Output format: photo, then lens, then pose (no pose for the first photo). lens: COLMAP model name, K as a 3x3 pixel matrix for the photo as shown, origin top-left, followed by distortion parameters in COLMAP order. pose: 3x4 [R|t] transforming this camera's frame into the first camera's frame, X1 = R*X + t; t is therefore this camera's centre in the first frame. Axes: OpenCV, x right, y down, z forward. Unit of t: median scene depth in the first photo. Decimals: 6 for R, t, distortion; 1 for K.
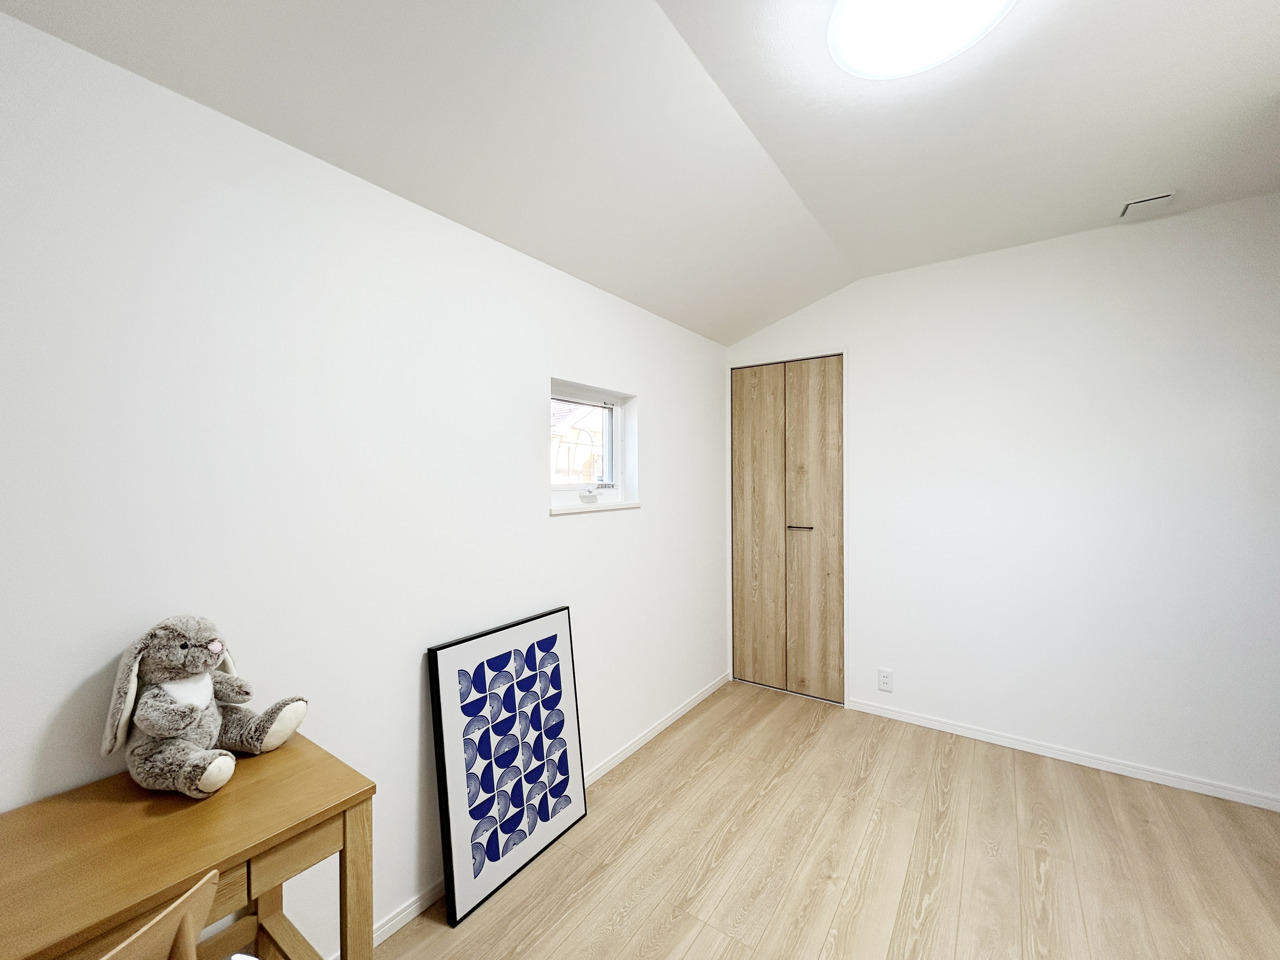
lens RADIAL K [[514.4, 0, 636.6], [0, 514.4, 478.0], [0, 0, 1]] dist [0.000149, -0.000512]
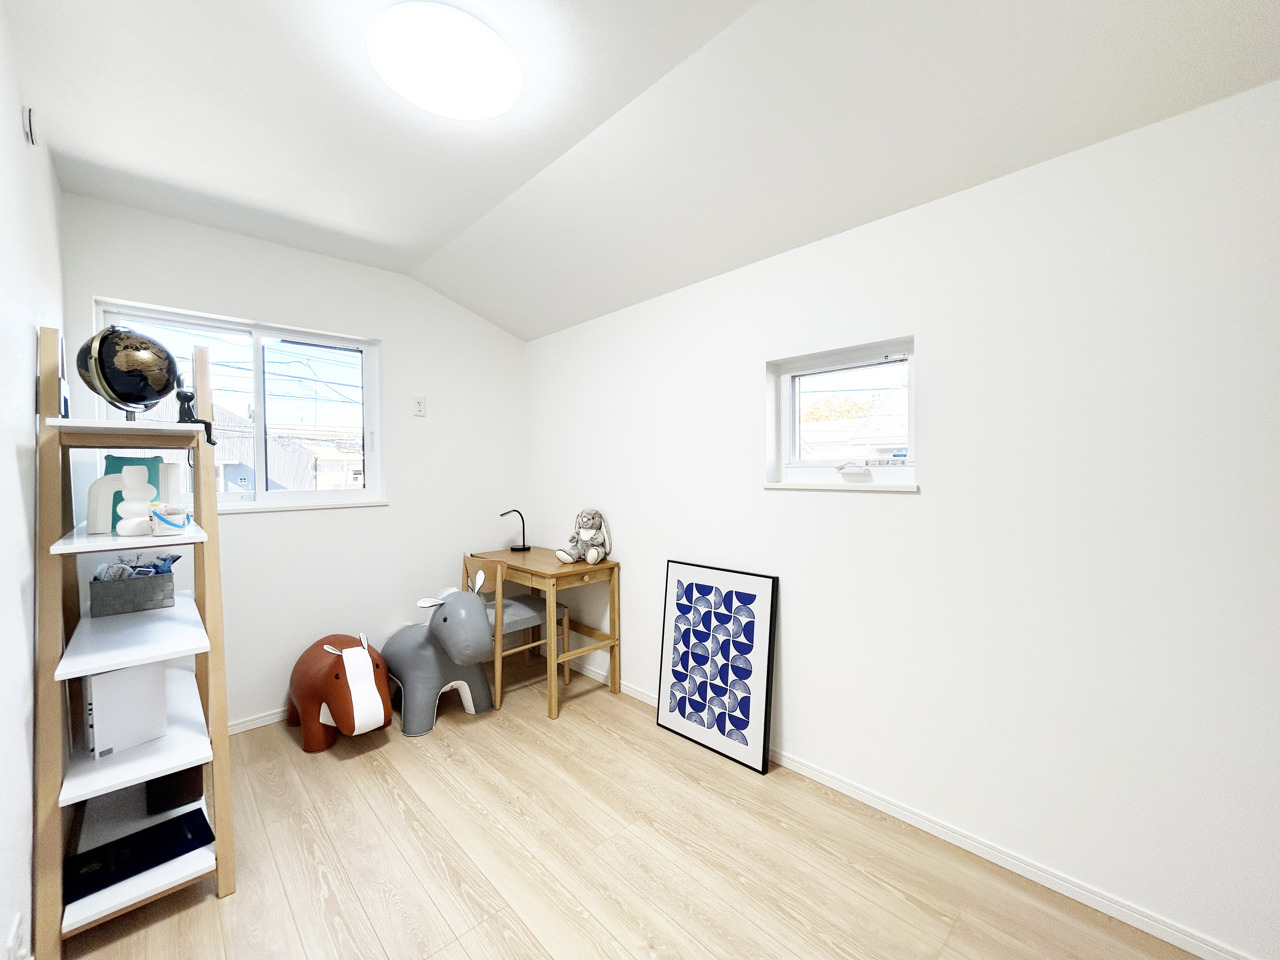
lens RADIAL K [[514.4, 0, 637.3], [0, 514.4, 478.2], [0, 0, 1]] dist [0.000149, -0.000512]
pose [[-0.196240, 0.024137, -0.980259, 1.078234], [0.011576, 0.999684, 0.022298, 0.028051], [0.980487, -0.006972, -0.196458, 1.072341]]
